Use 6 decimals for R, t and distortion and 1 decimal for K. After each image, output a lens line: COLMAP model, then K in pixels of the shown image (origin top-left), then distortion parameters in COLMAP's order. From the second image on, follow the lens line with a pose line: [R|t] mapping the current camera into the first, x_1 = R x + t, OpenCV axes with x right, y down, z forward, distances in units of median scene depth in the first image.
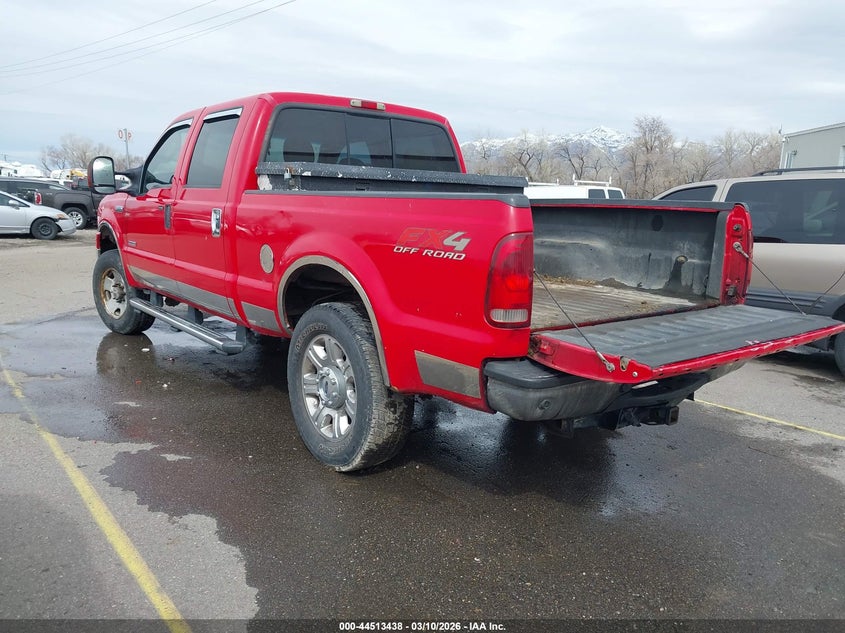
lens RADIAL K [[670.8, 0, 415.5], [0, 670.8, 316.6], [0, 0, 1]] dist [-0.069718, 0.069190]
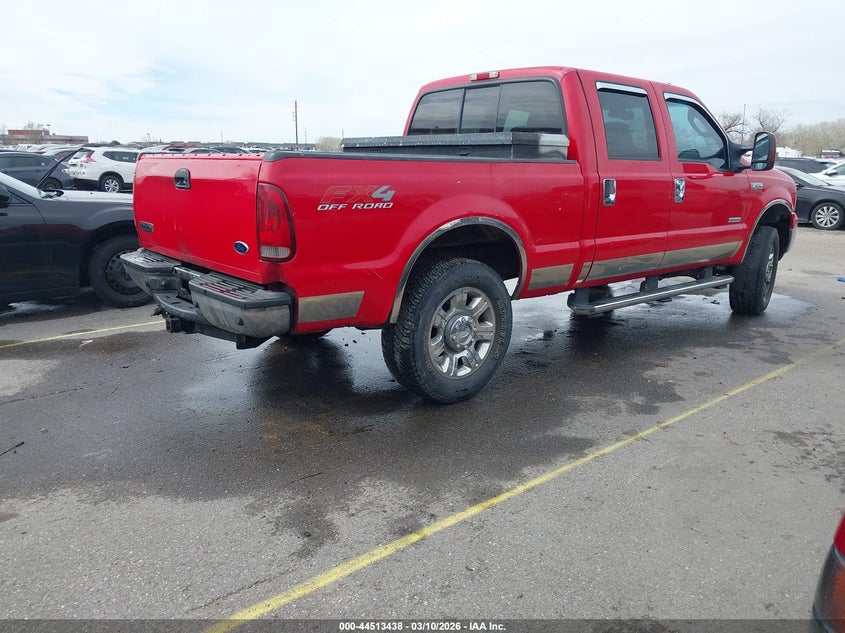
lens RADIAL K [[670.8, 0, 415.5], [0, 670.8, 316.6], [0, 0, 1]] dist [-0.069718, 0.069190]
pose [[0.050724, 0.189794, -0.980513, 1.095681], [-0.215454, 0.960738, 0.174820, -0.111684], [0.975196, 0.202388, 0.089624, 0.905784]]
